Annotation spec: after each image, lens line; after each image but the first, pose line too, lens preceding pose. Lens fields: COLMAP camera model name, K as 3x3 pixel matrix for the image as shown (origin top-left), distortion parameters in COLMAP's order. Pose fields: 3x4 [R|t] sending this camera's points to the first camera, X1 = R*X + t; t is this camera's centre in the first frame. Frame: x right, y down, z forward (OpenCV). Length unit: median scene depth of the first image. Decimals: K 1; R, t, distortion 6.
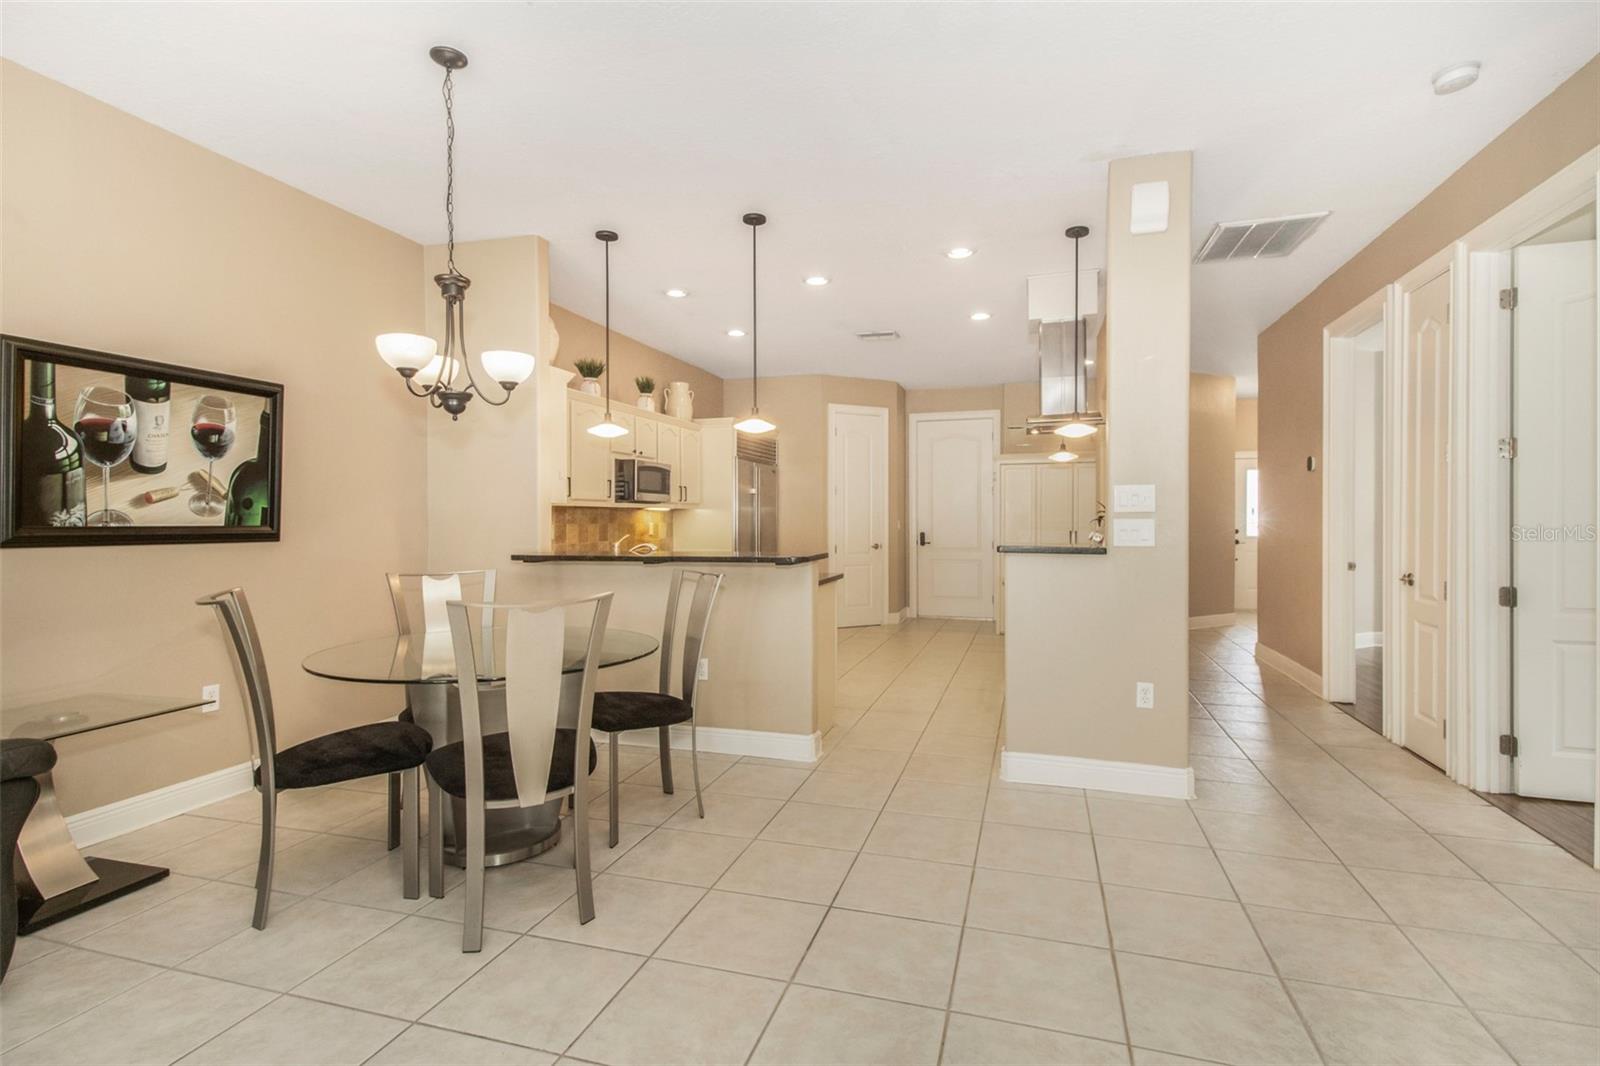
lens RADIAL K [[757.7, 0, 803.2], [0, 757.7, 526.2], [0, 0, 1]] dist [0.016839, -0.005653]
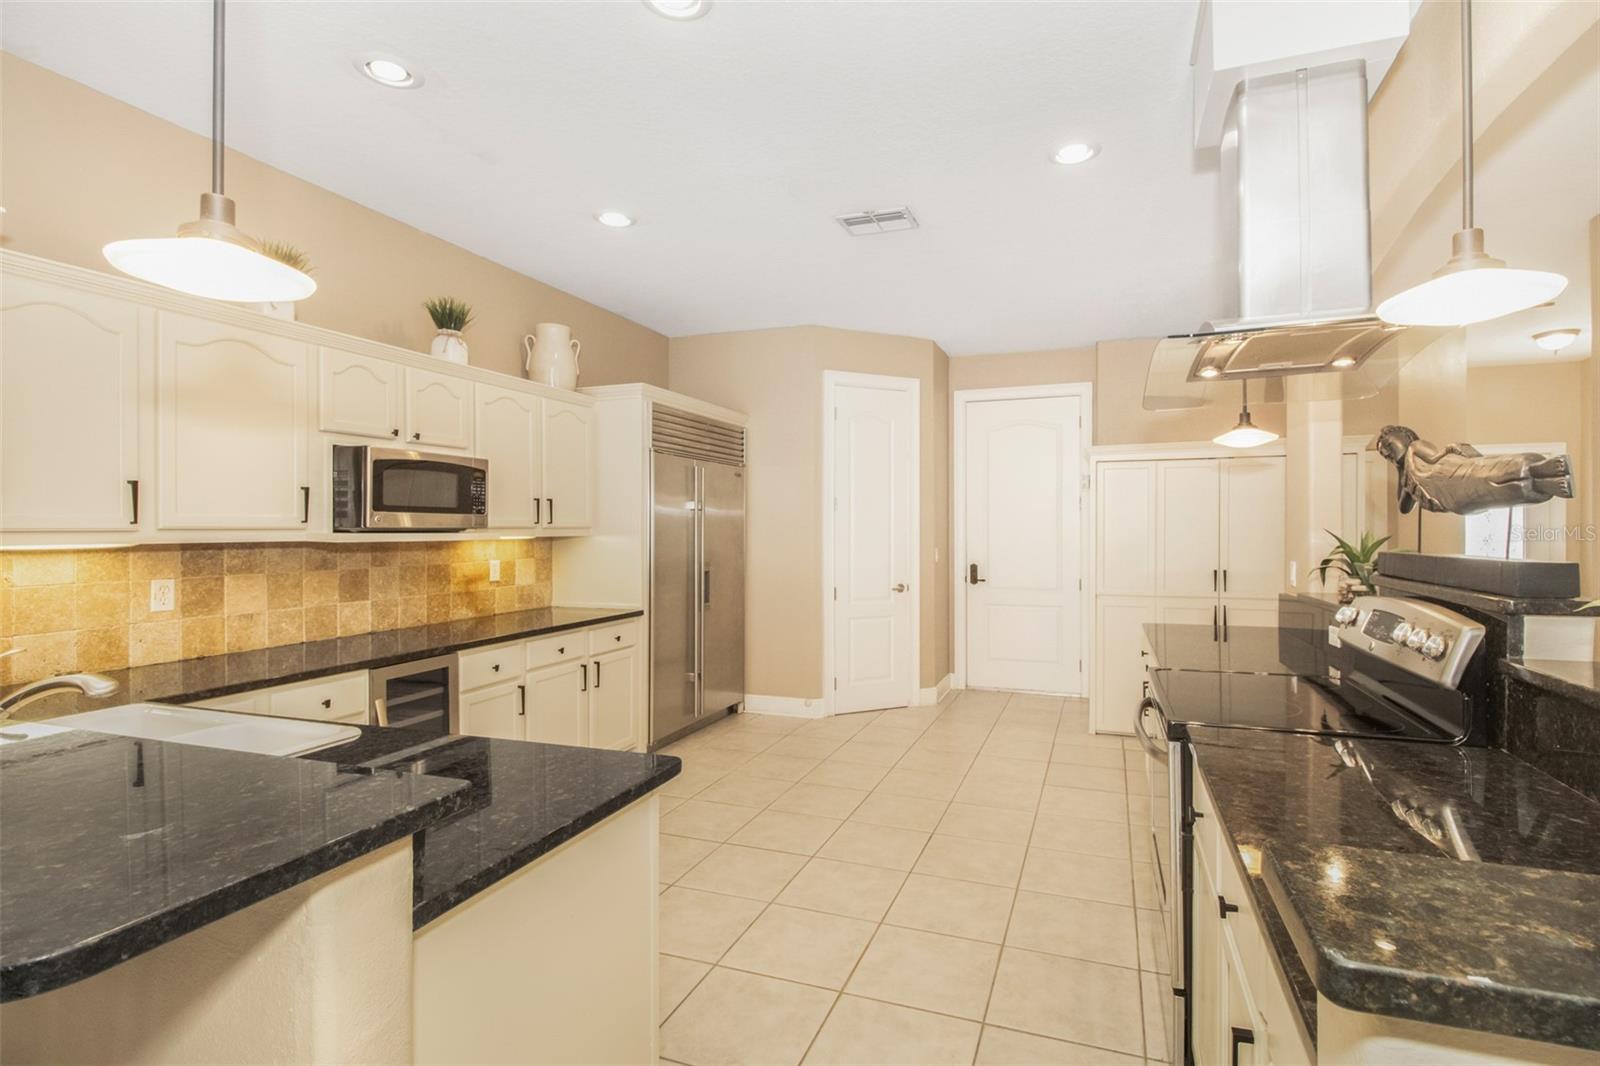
lens RADIAL K [[757.7, 0, 812.6], [0, 757.7, 521.7], [0, 0, 1]] dist [0.016839, -0.005653]
pose [[0.997396, -0.000380, -0.072124, 0.170265], [-0.000803, 0.999866, -0.016371, -0.049772], [0.072121, 0.016387, 0.997261, 0.846699]]
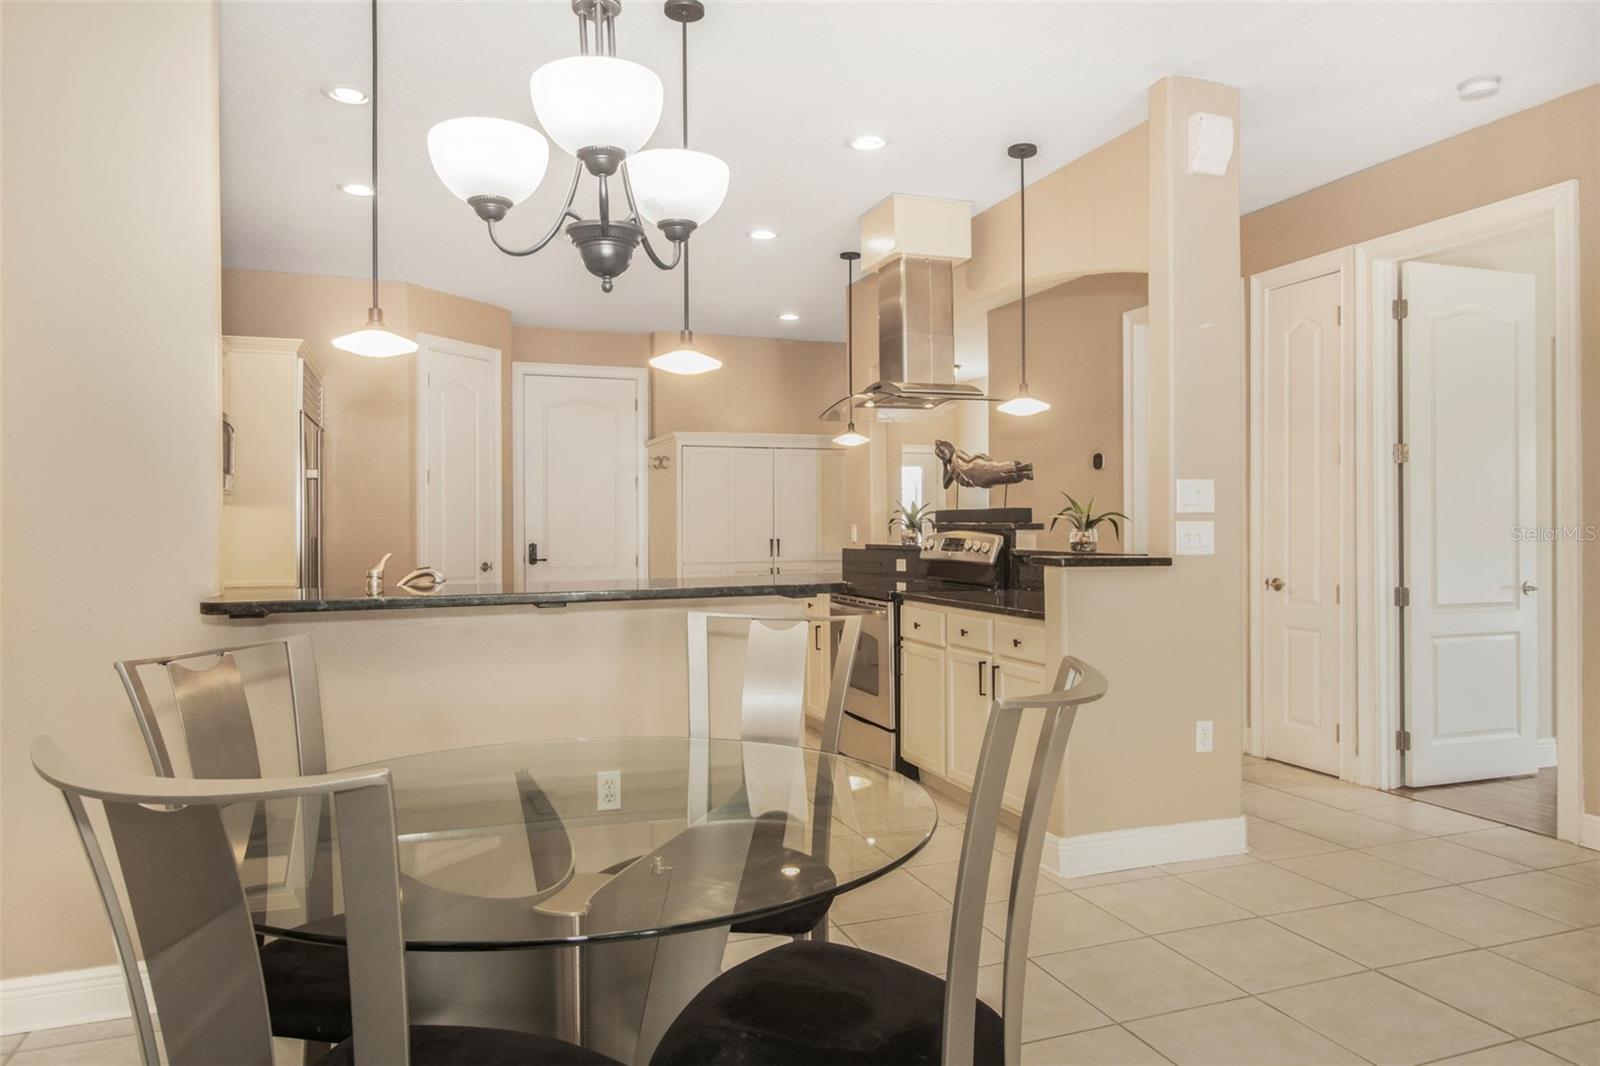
lens RADIAL K [[1054.8, 0, 806.0], [0, 1054.8, 522.6], [0, 0, 1]] dist [0.000537, -0.001106]
pose [[0.792151, -0.000400, 0.610325, -0.567706], [0.007474, 0.999931, -0.009045, -0.000825], [-0.610280, 0.011727, 0.792099, 0.349647]]
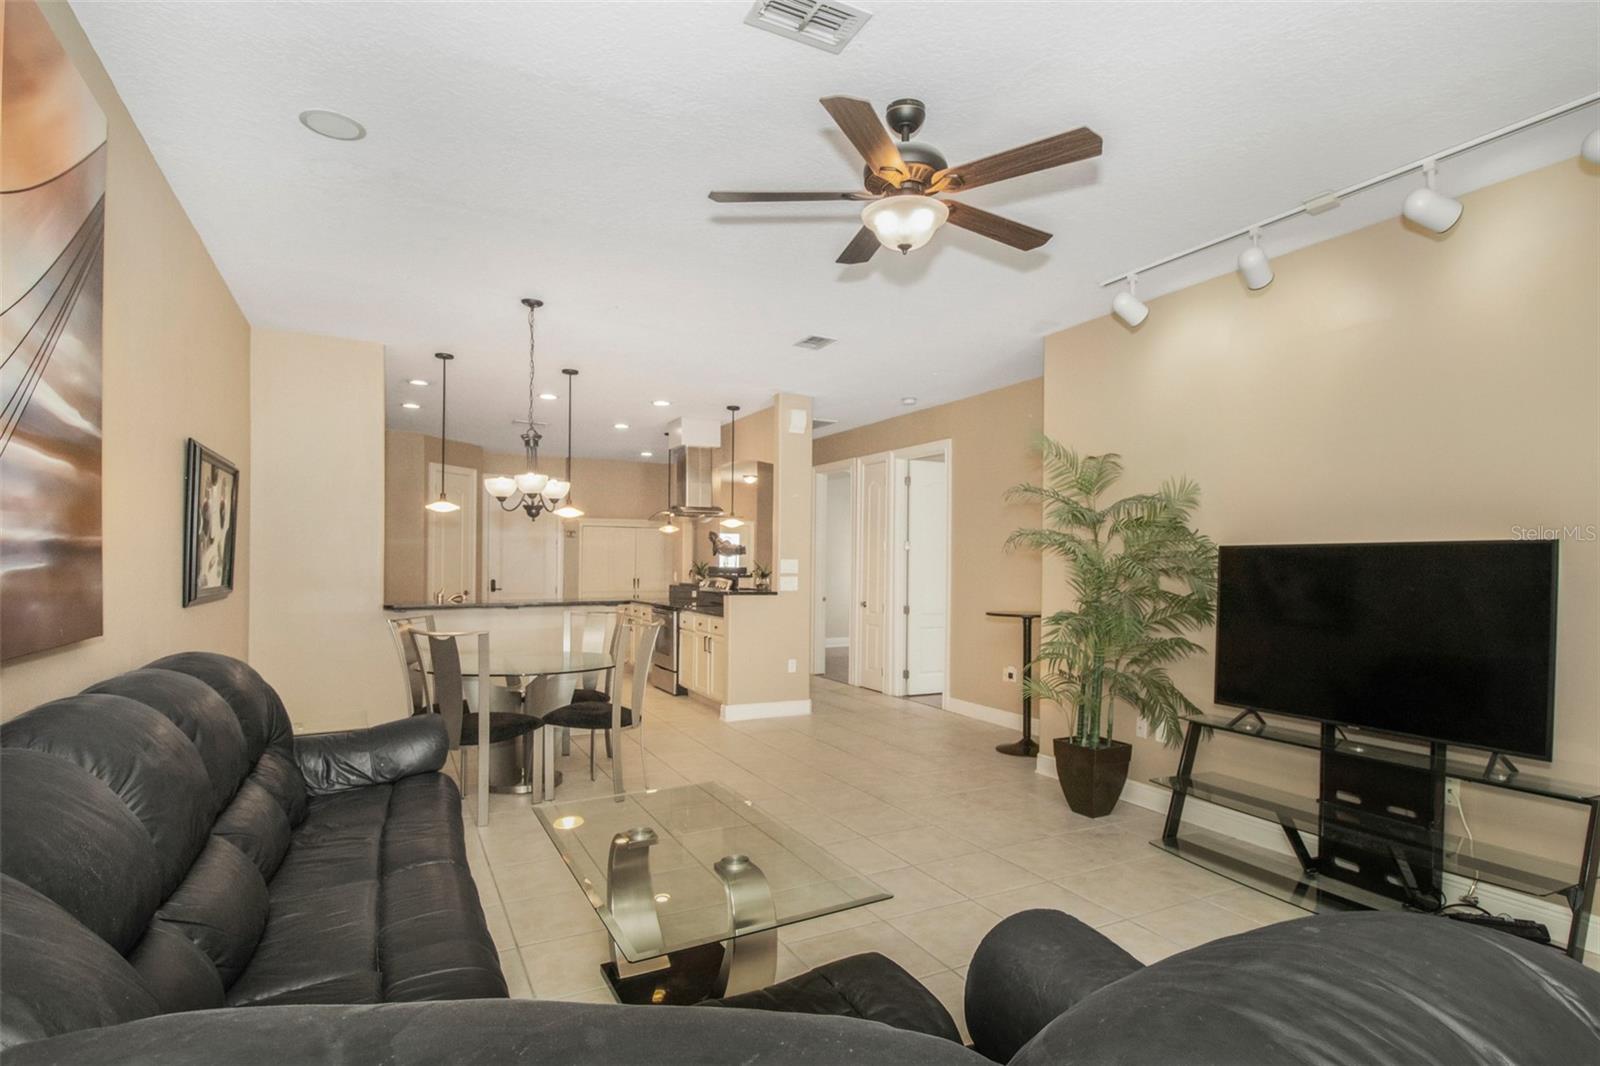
lens RADIAL K [[822.1, 0, 826.6], [0, 822.1, 564.1], [0, 0, 1]] dist [0.001766, -0.005384]
pose [[0.694986, 0.006789, 0.718991, -0.998917], [-0.004957, 0.999977, -0.004650, -0.032169], [-0.719006, -0.000332, 0.695003, -0.533789]]
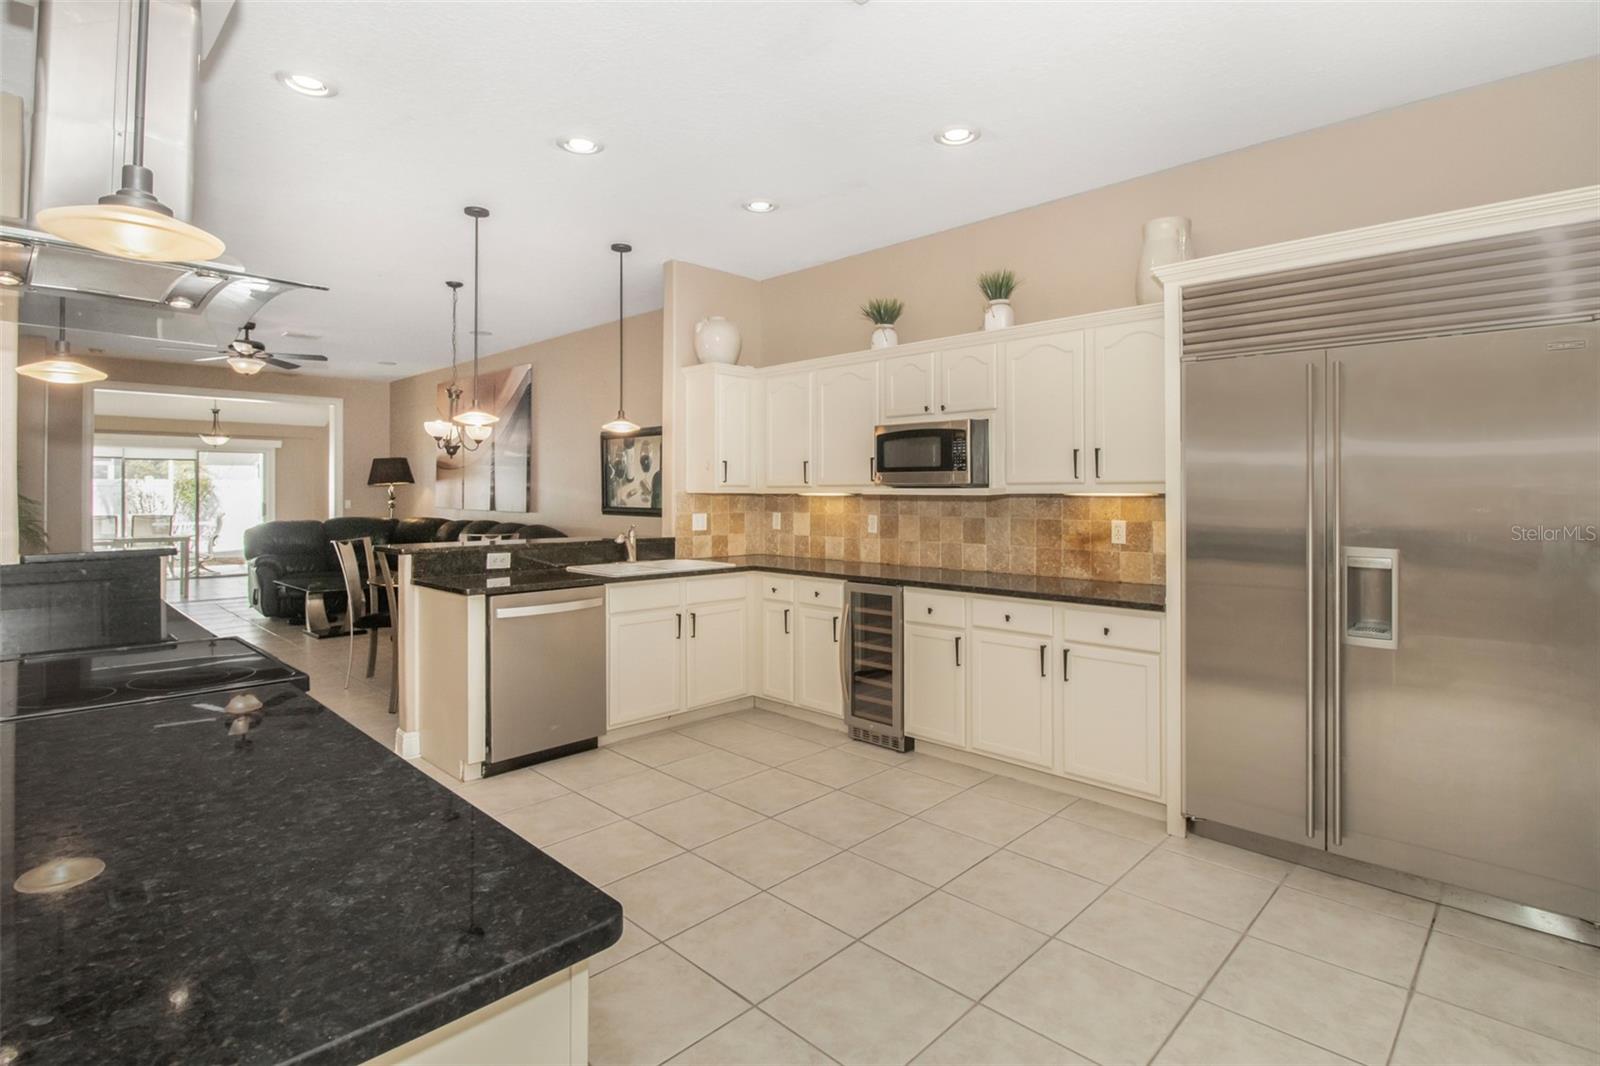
lens RADIAL K [[757.7, 0, 777.7], [0, 757.7, 490.9], [0, 0, 1]] dist [0.016839, -0.005653]
pose [[-0.456231, 0.002320, -0.889858, 0.747311], [-0.004582, 0.999977, 0.004956, -0.051570], [0.889849, 0.006339, -0.456210, 2.088892]]
